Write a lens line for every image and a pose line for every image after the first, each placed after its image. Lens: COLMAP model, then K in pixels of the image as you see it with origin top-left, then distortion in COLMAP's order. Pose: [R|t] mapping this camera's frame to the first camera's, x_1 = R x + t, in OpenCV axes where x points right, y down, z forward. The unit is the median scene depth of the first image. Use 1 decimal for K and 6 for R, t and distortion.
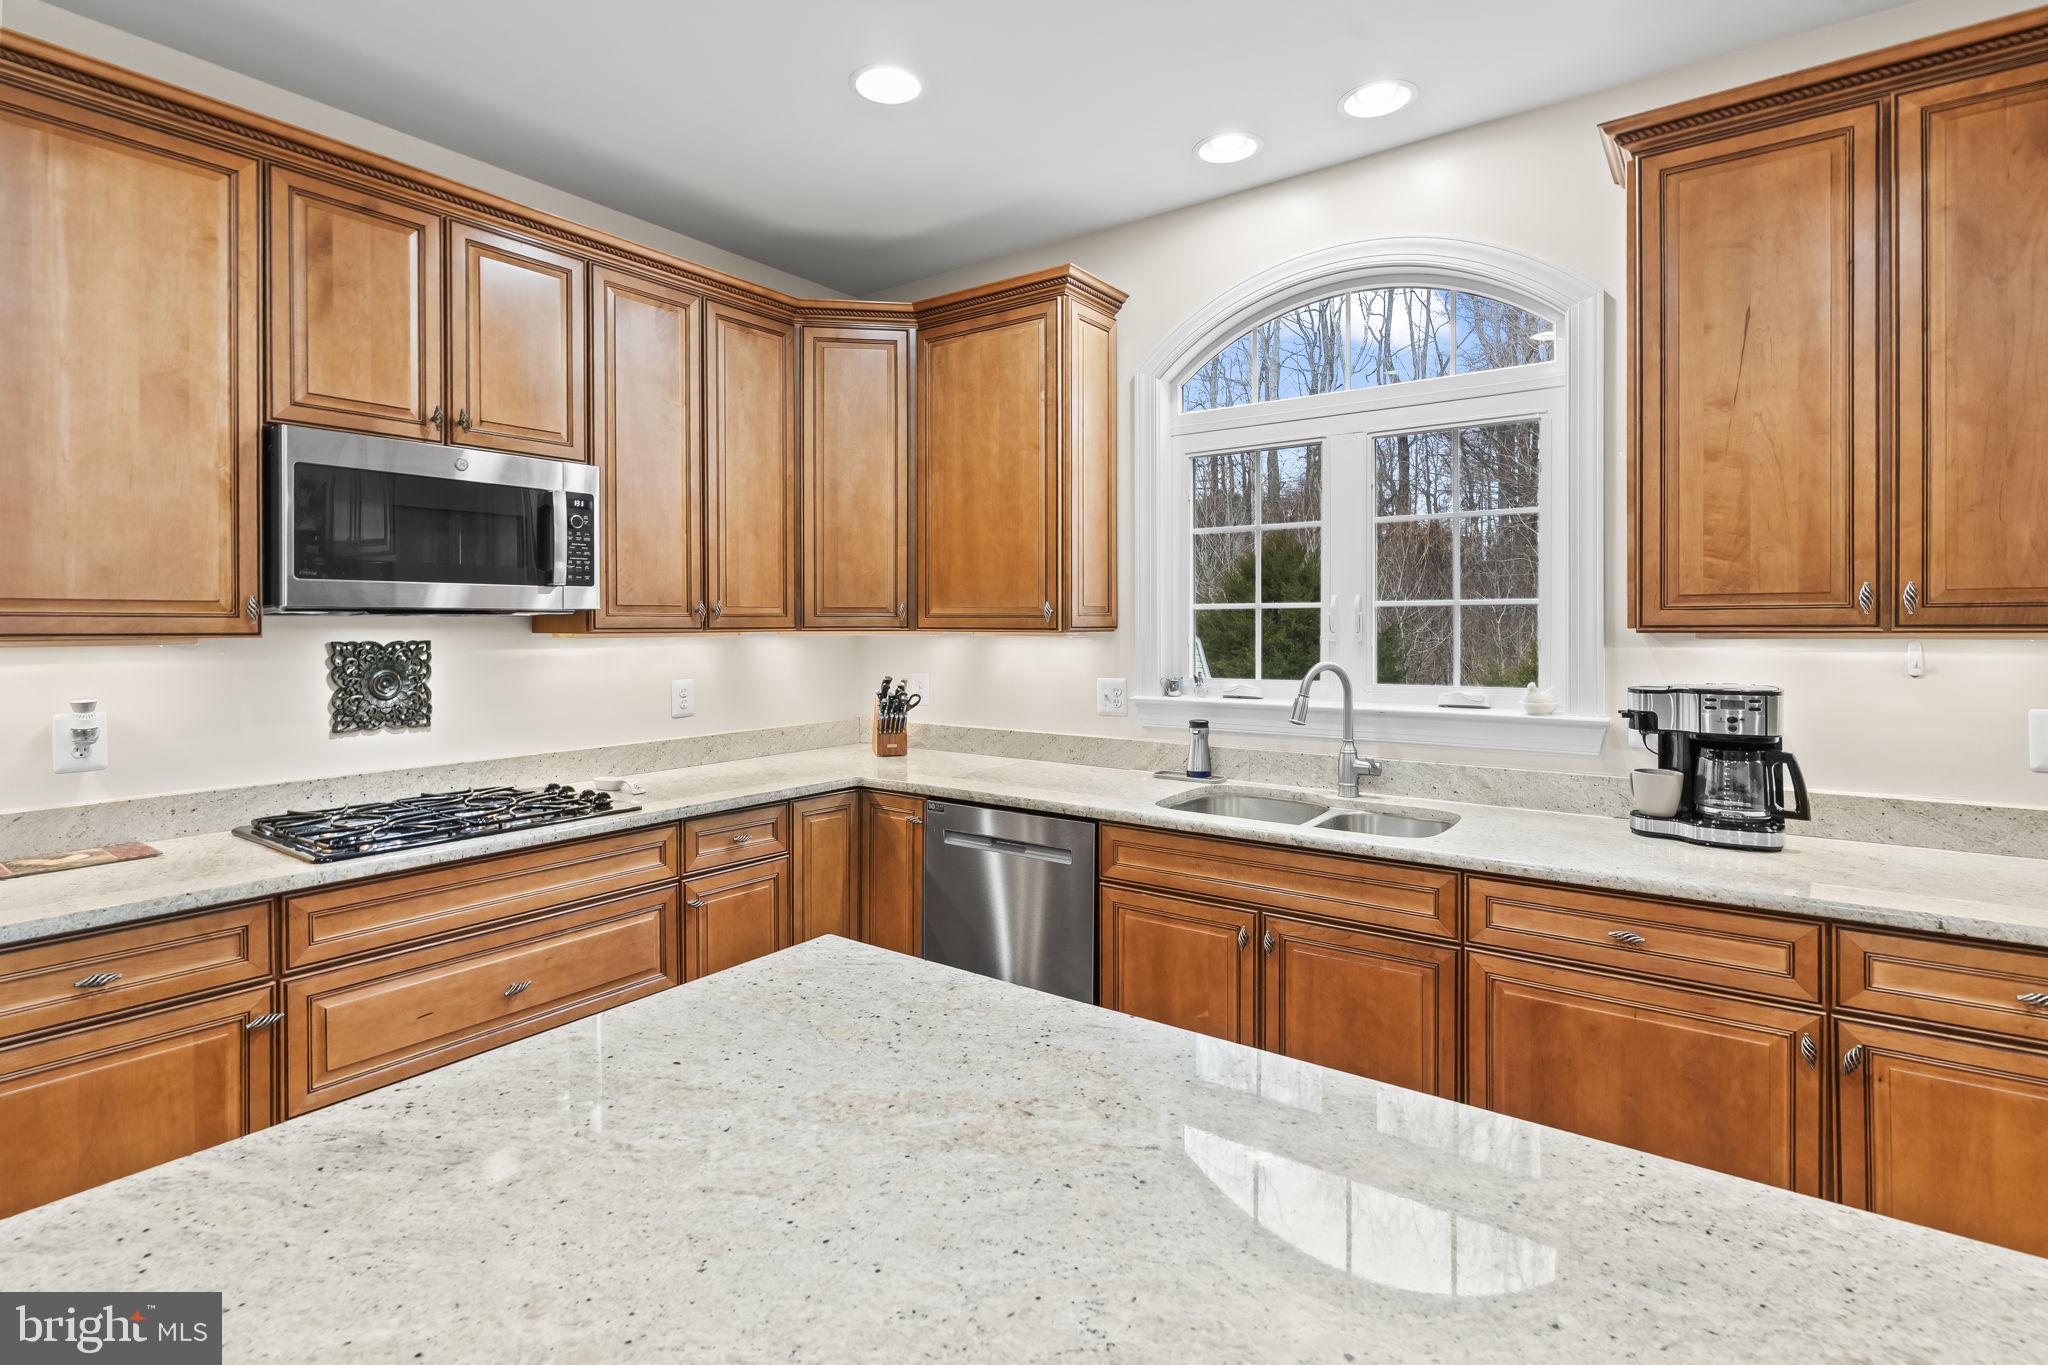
lens RADIAL K [[991.3, 0, 1021.8], [0, 991.3, 631.1], [0, 0, 1]] dist [-0.000137, -0.002974]
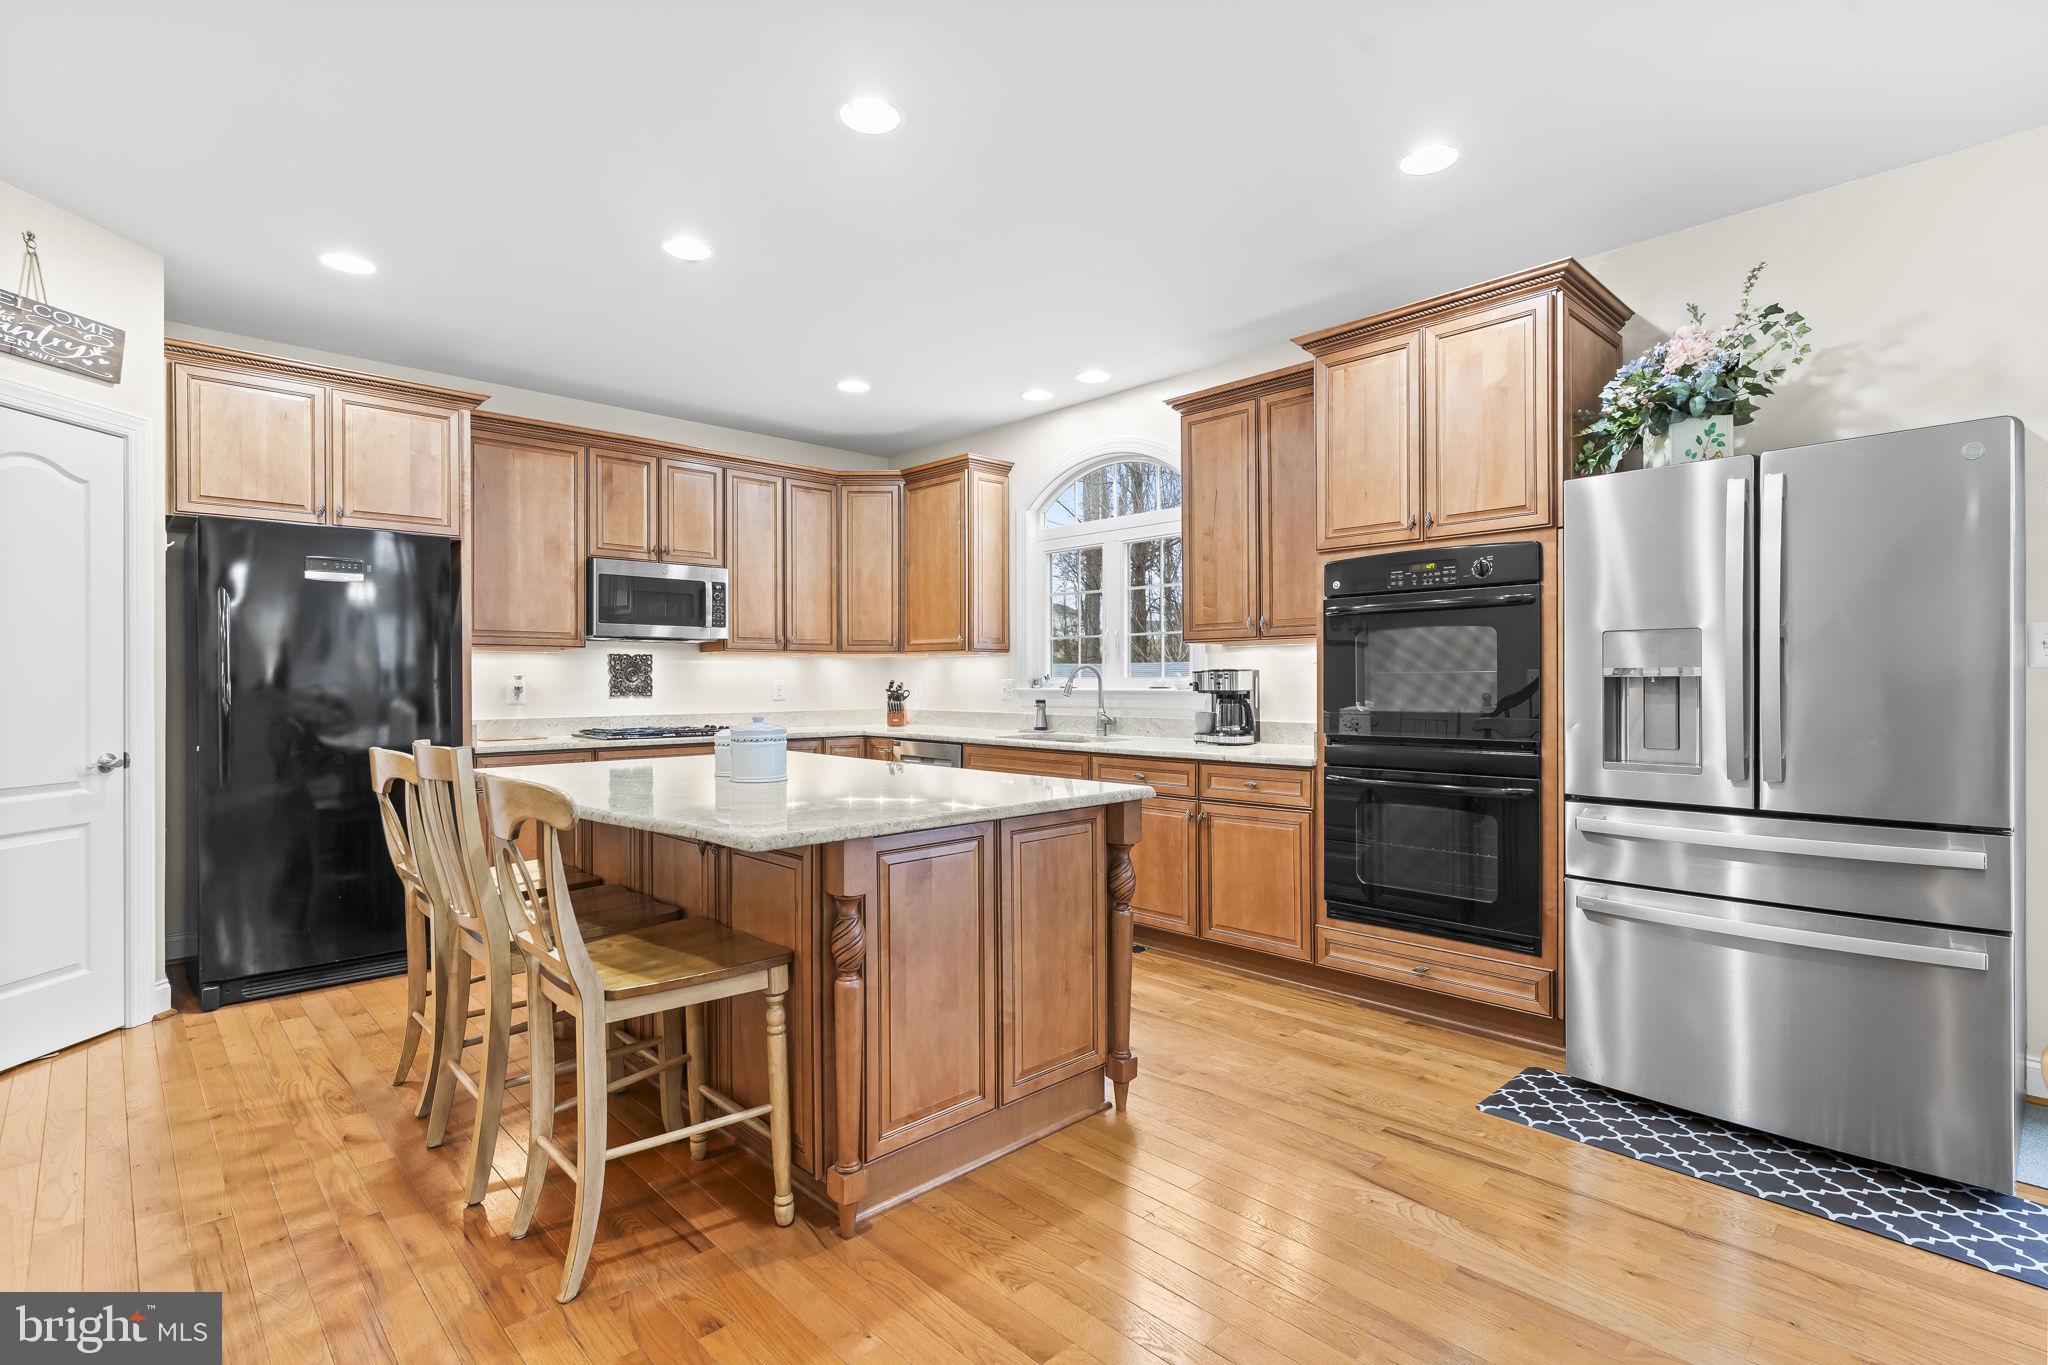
lens RADIAL K [[991.3, 0, 1033.5], [0, 991.3, 686.7], [0, 0, 1]] dist [-0.000137, -0.002974]
pose [[0.984996, 0.001068, -0.172575, 0.554024], [-0.001409, 0.999997, -0.001853, 0.080794], [0.172572, 0.002068, 0.984995, -0.916553]]
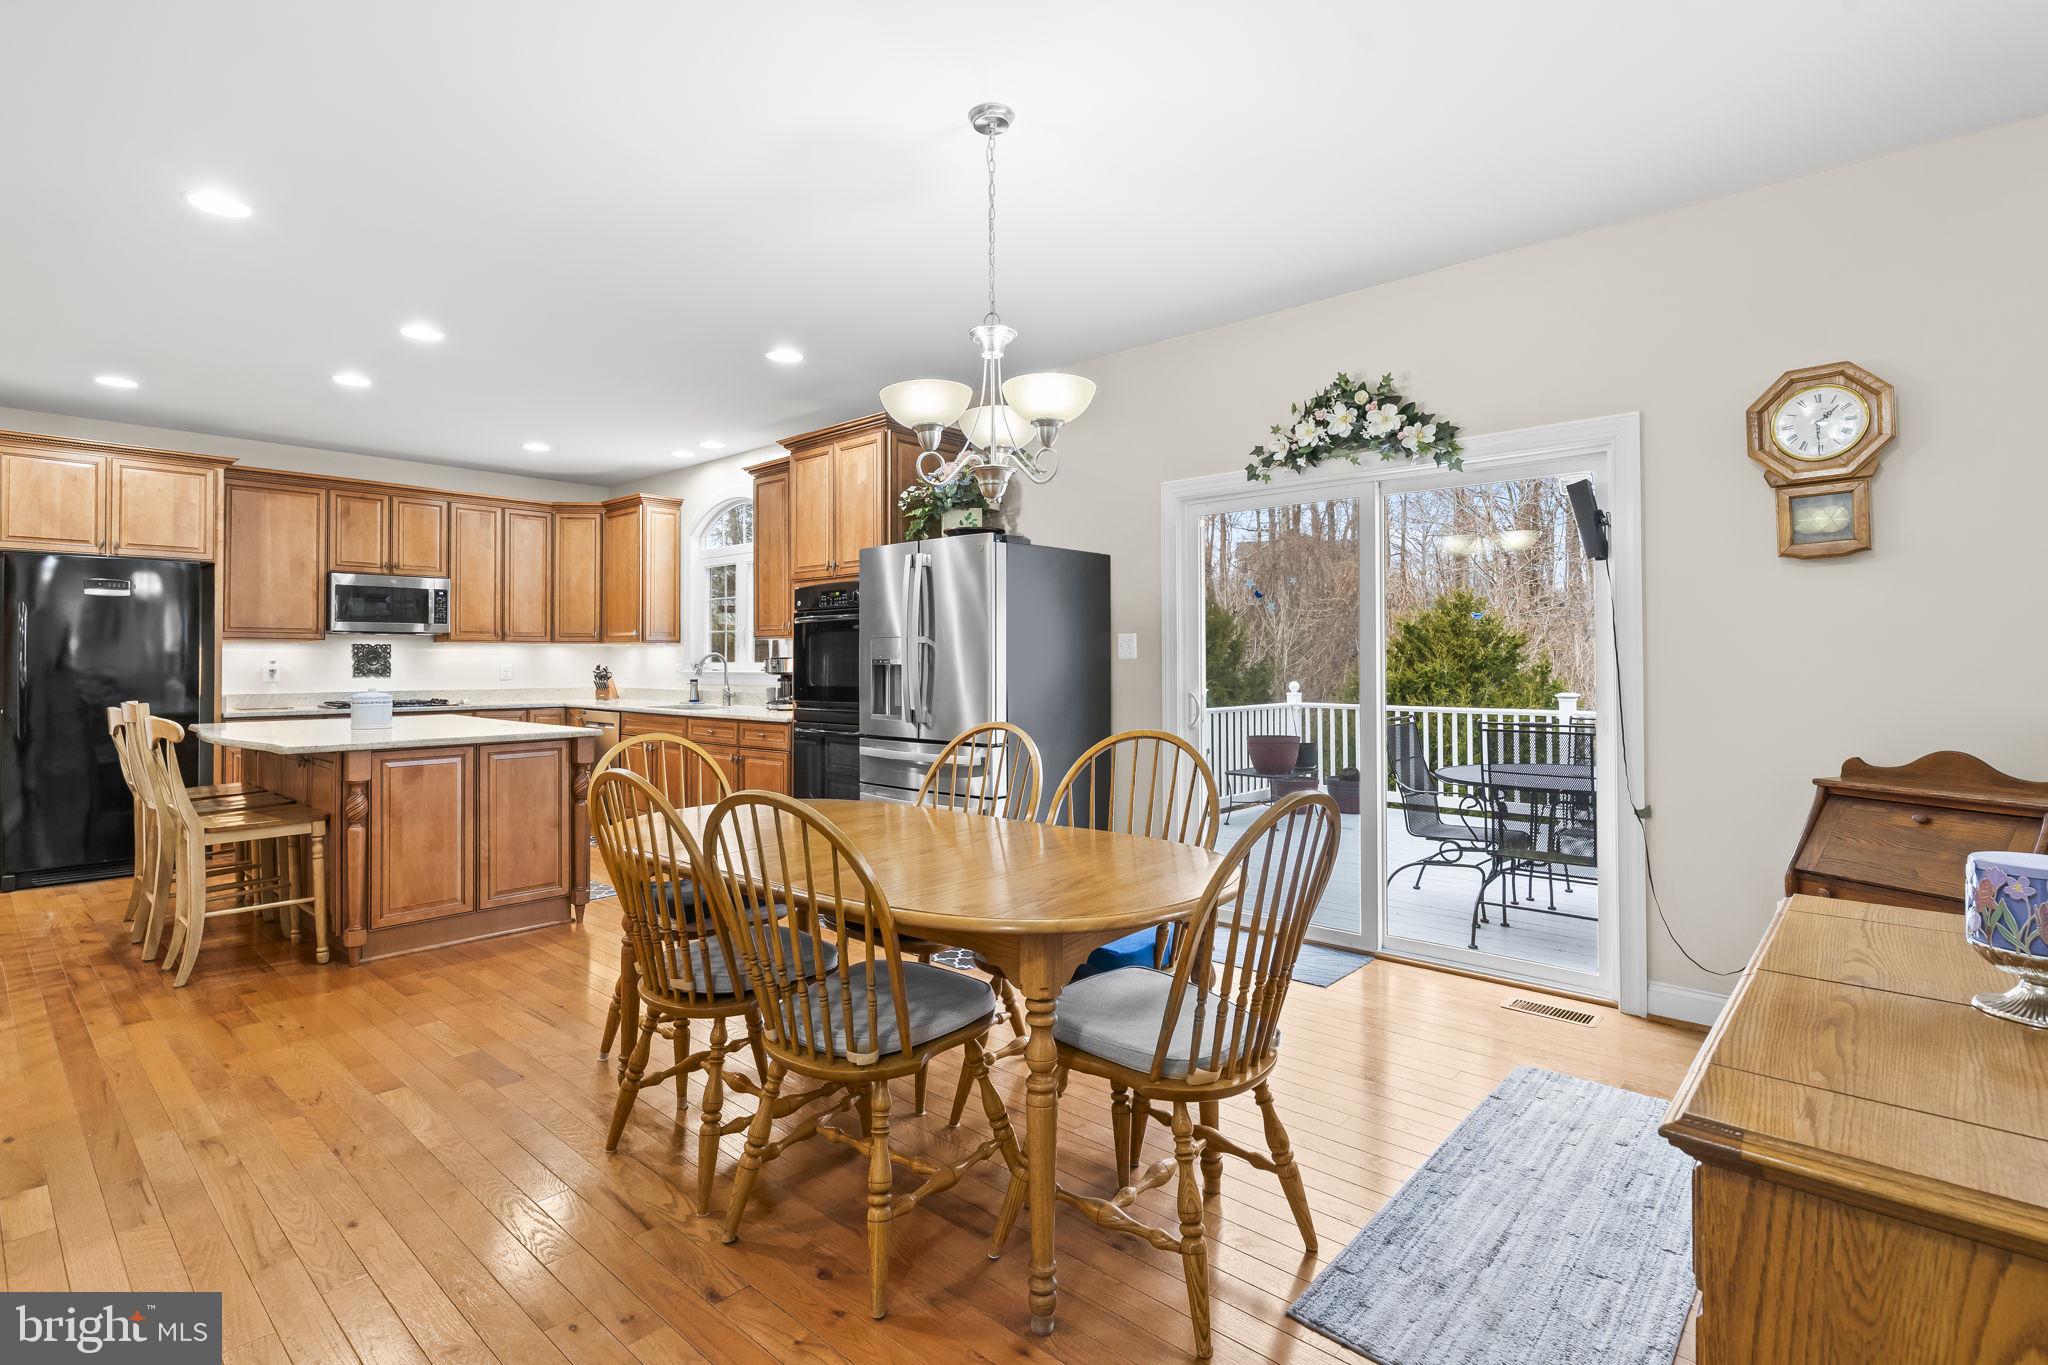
lens RADIAL K [[991.3, 0, 1026.3], [0, 991.3, 652.8], [0, 0, 1]] dist [-0.000137, -0.002974]
pose [[0.995237, 0.000357, -0.097486, 1.408684], [-0.002104, 0.999839, -0.017819, 0.078355], [0.097464, 0.017939, 0.995077, -1.534955]]
